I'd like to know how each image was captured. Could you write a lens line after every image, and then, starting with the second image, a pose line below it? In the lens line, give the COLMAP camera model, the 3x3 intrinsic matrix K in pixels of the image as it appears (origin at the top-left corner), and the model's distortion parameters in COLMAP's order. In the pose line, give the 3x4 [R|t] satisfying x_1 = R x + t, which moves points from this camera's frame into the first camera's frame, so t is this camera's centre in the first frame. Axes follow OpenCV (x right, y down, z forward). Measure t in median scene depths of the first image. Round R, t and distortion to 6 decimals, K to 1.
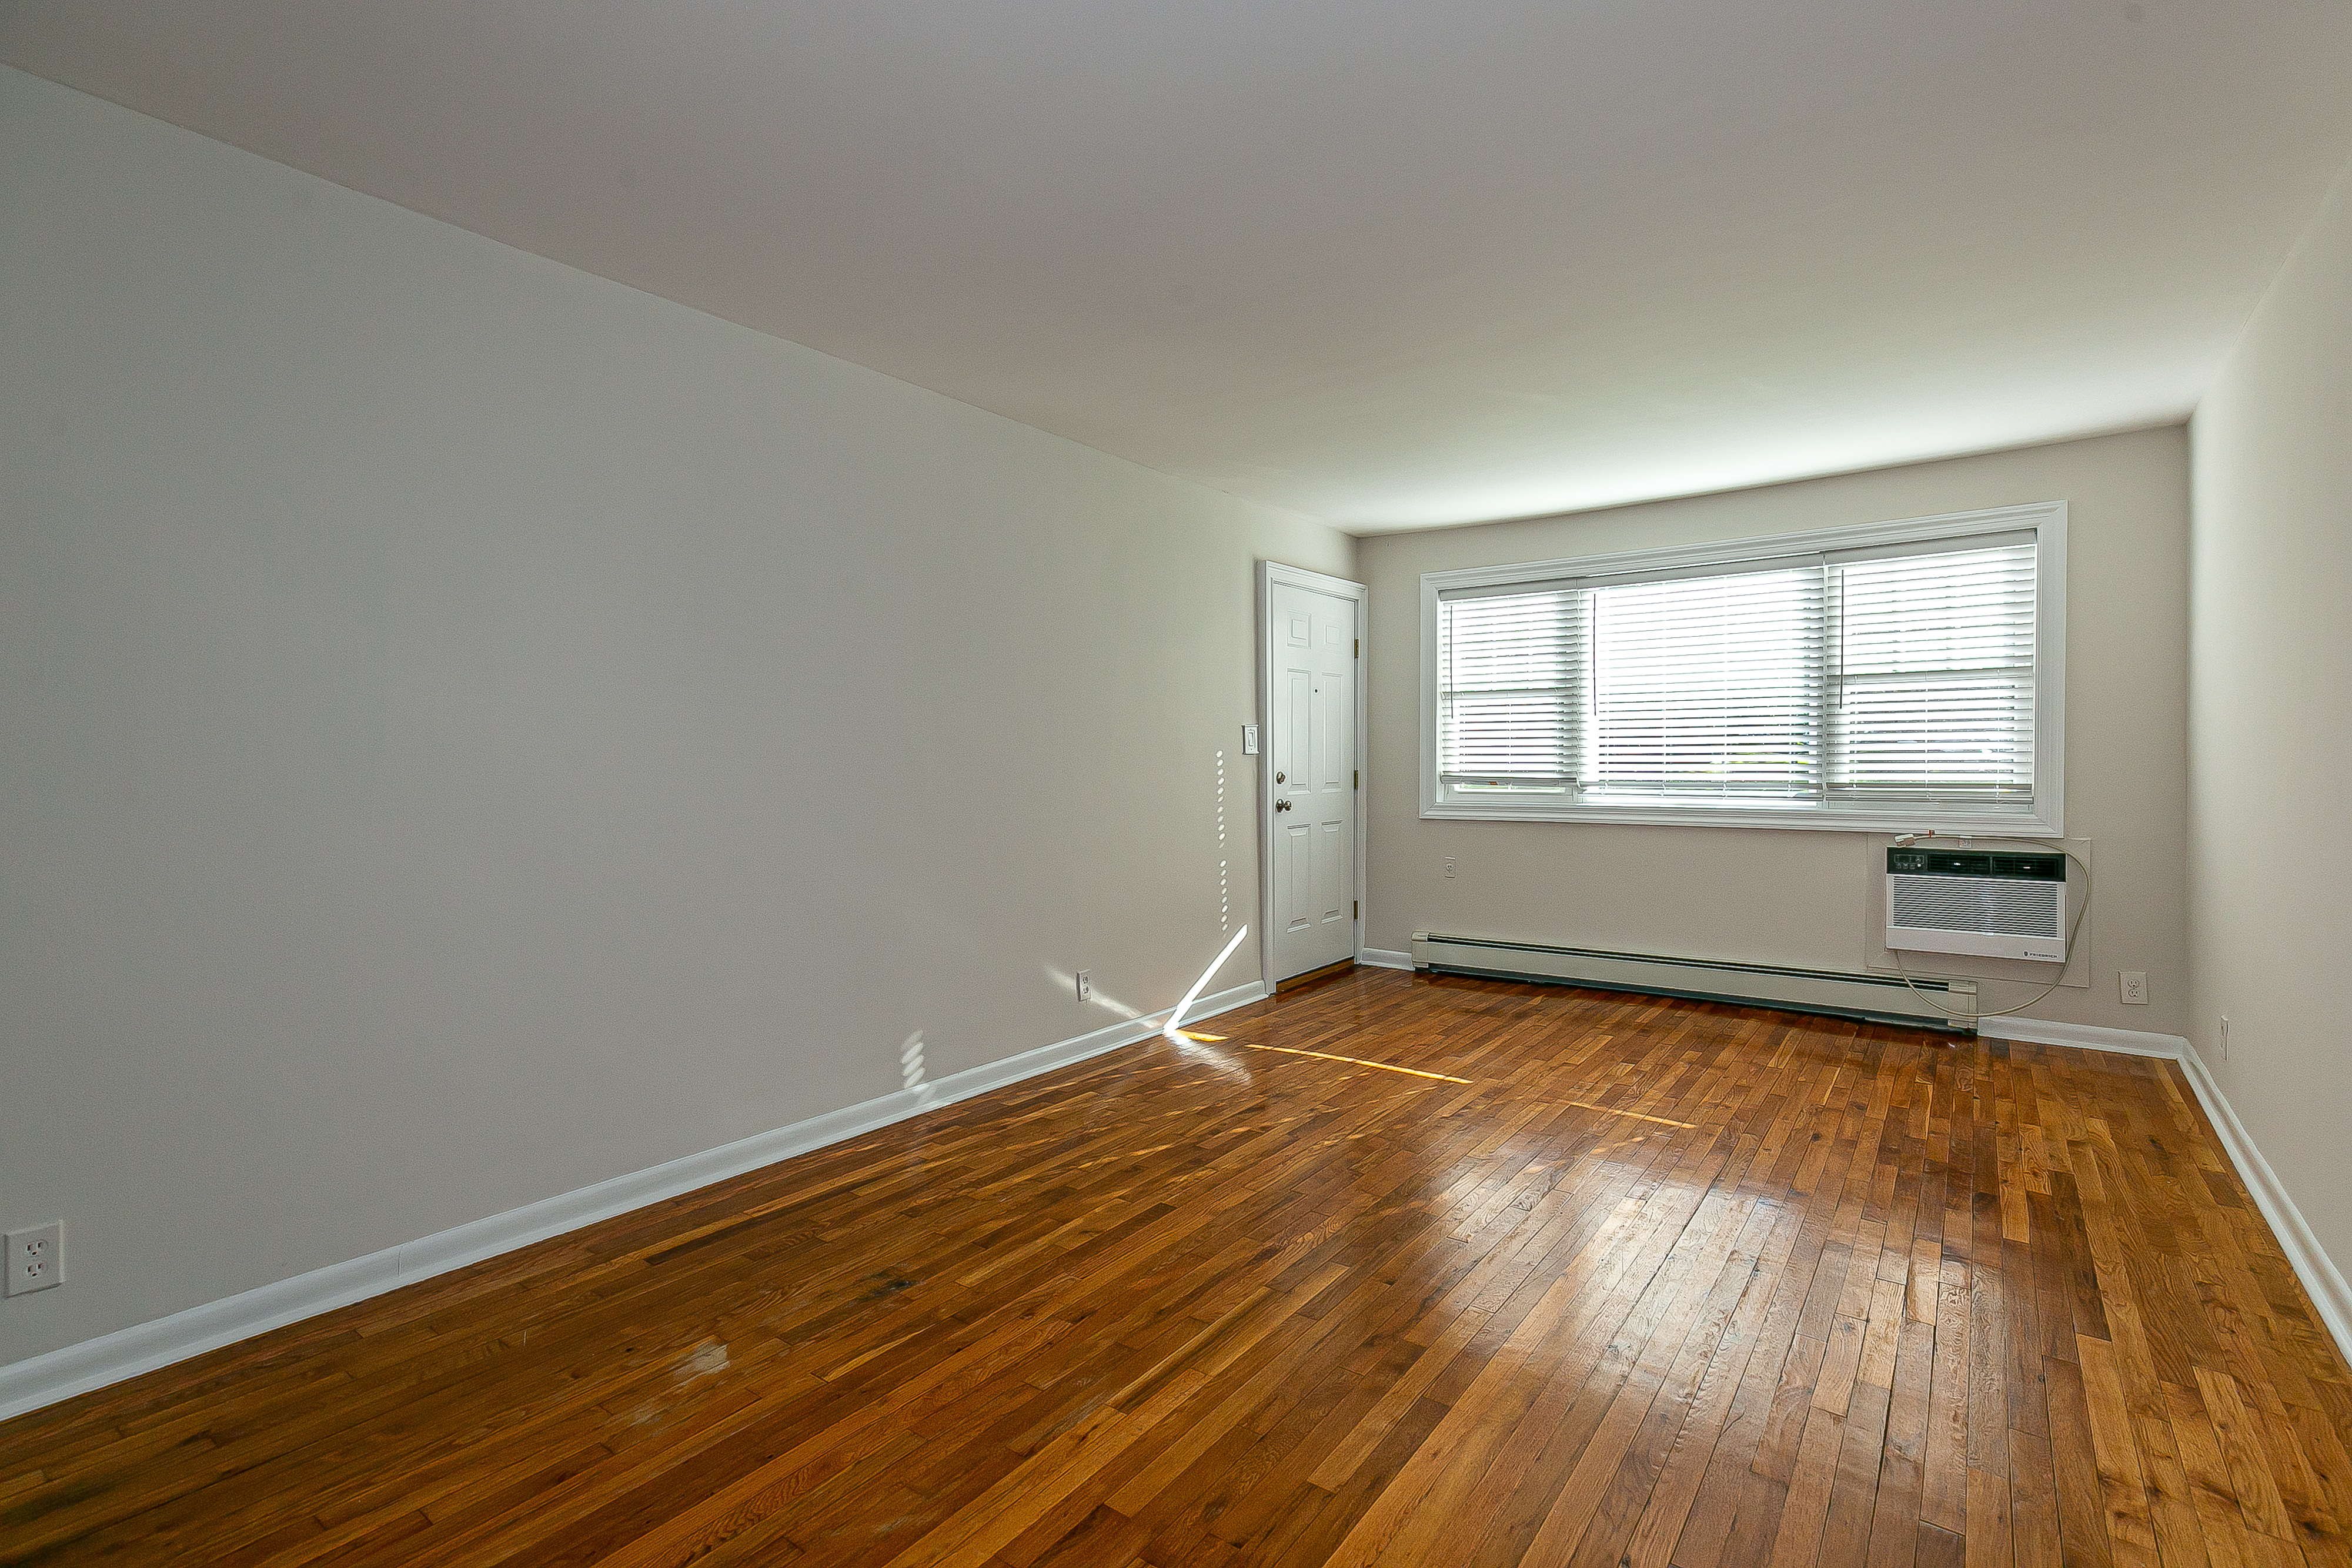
lens RADIAL K [[1063.7, 0, 1190.9], [0, 1063.7, 780.1], [0, 0, 1]] dist [0.002286, 0.000122]
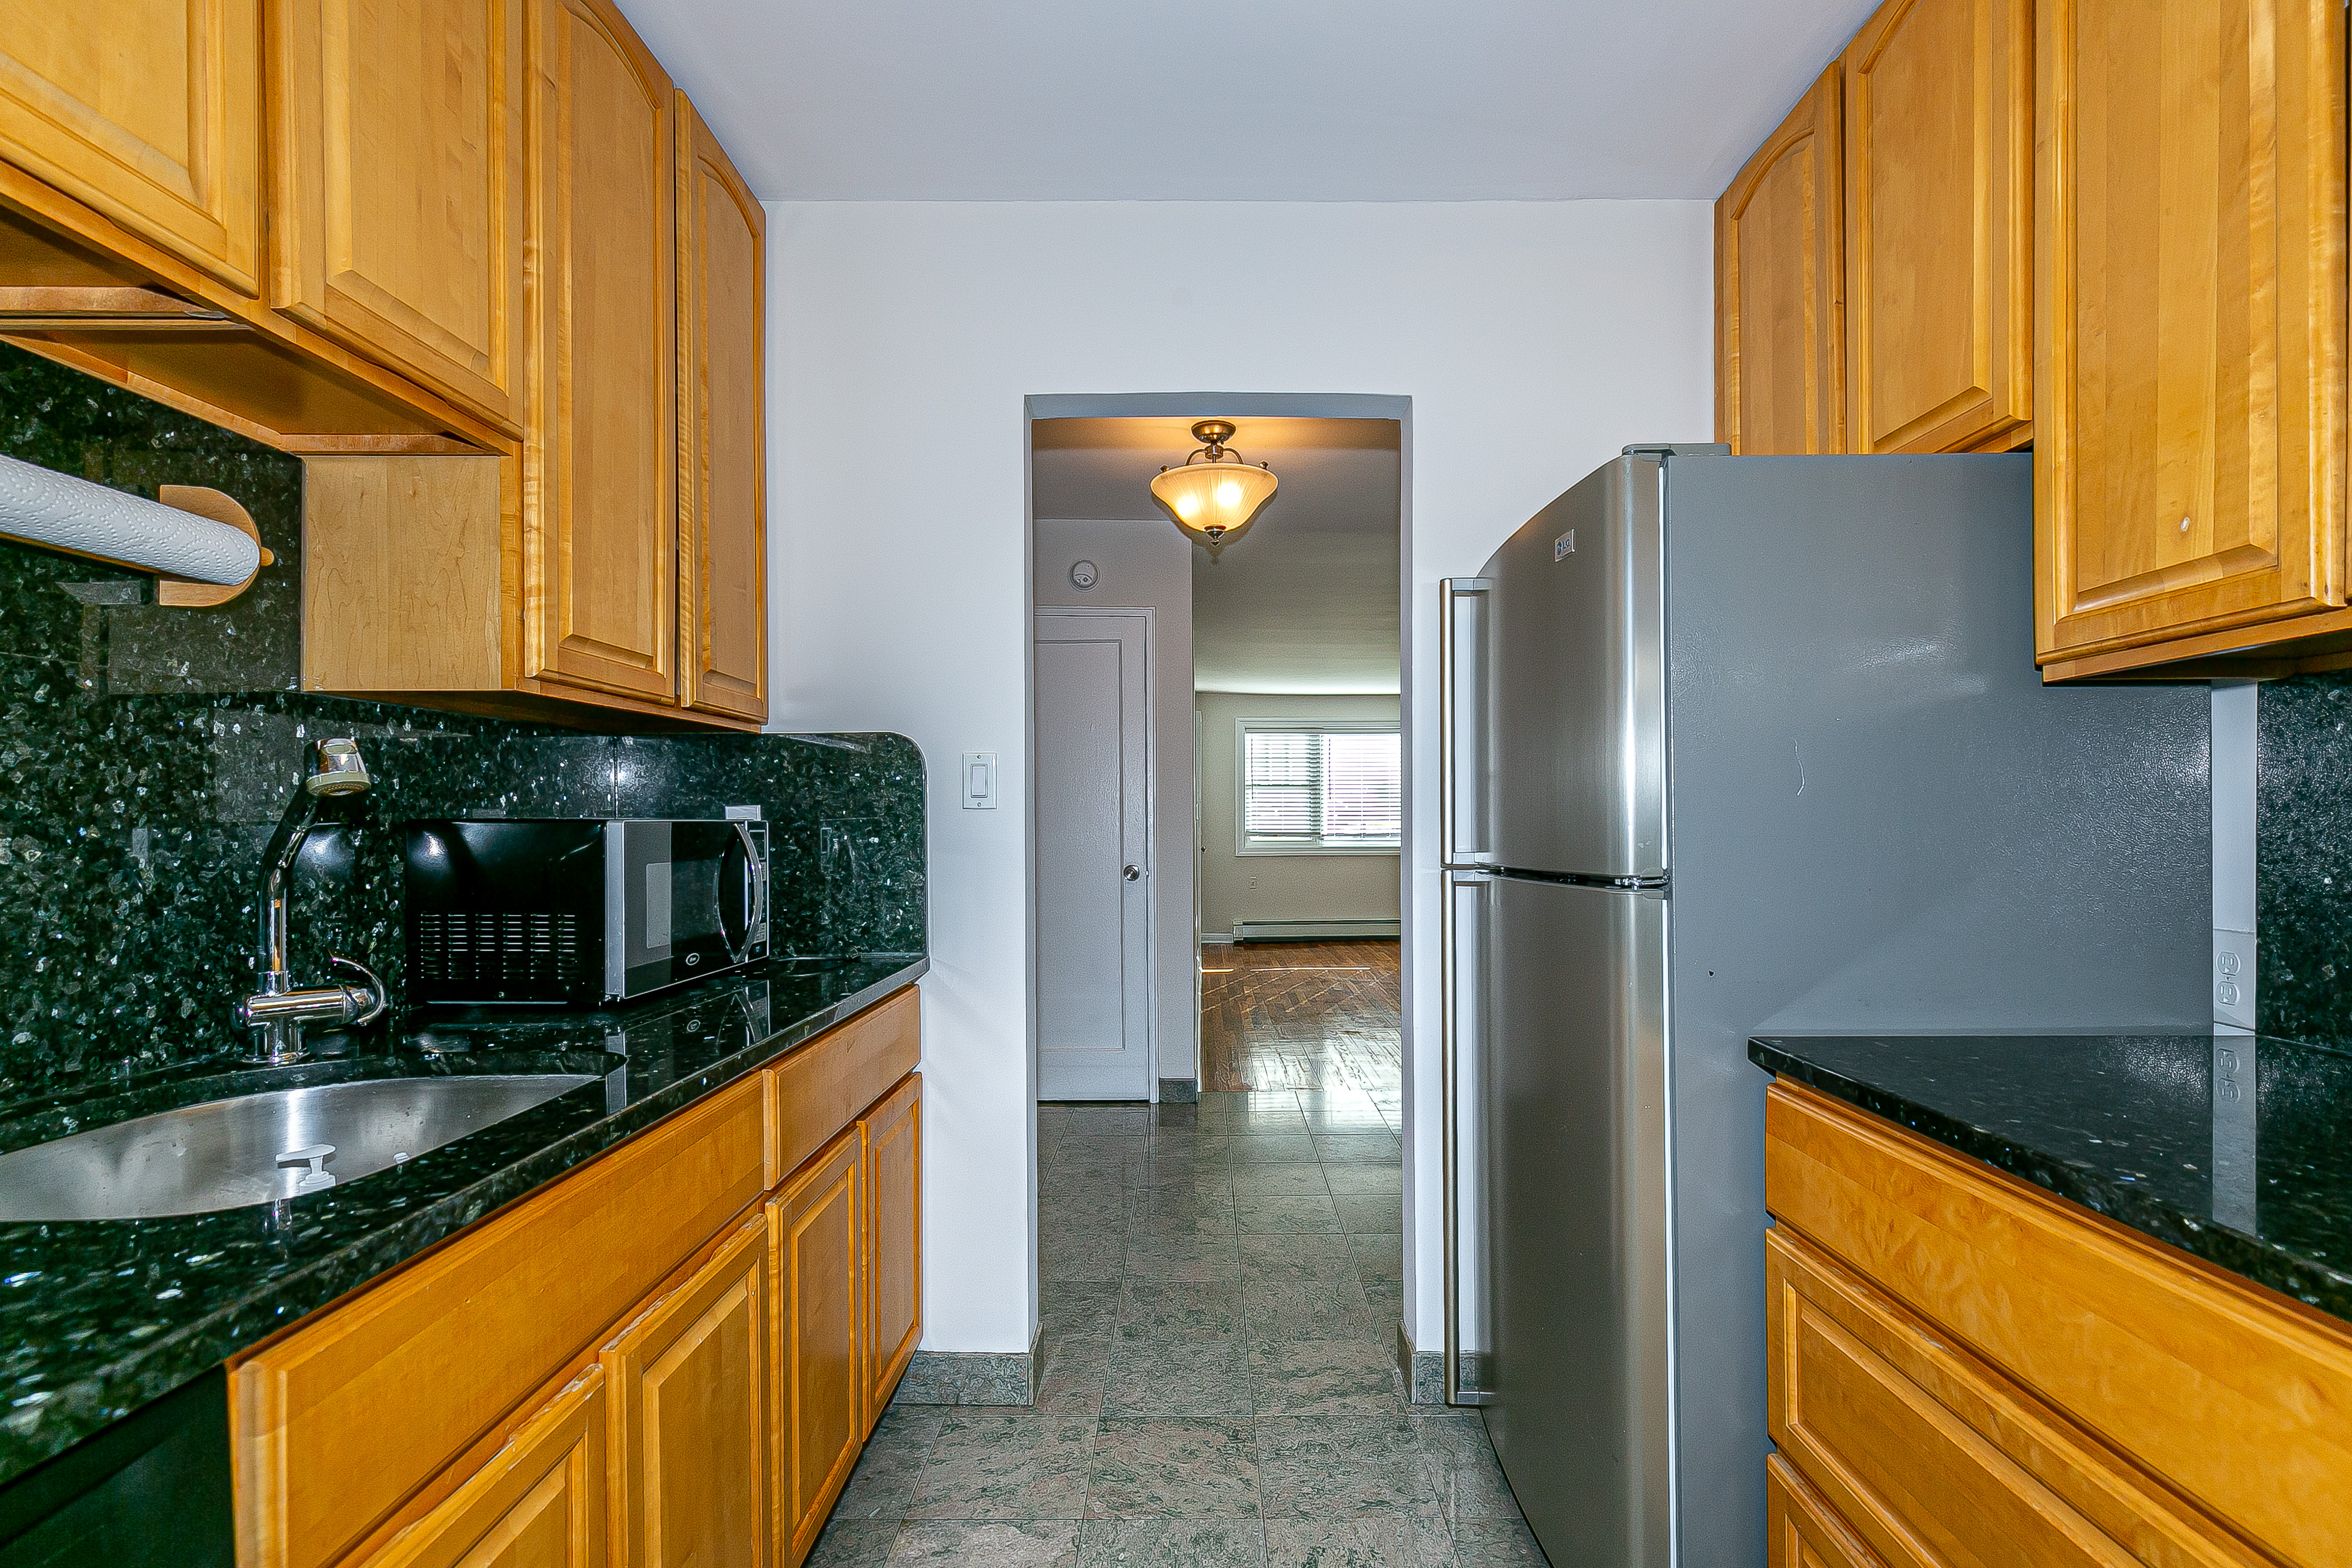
lens RADIAL K [[1113.8, 0, 1204.7], [0, 1113.8, 831.8], [0, 0, 1]] dist [-0.001588, 0.000104]
pose [[0.800227, -0.002885, 0.599690, -1.214216], [0.012898, 0.999840, -0.012401, 0.023416], [-0.599558, 0.017658, 0.800136, -0.572346]]
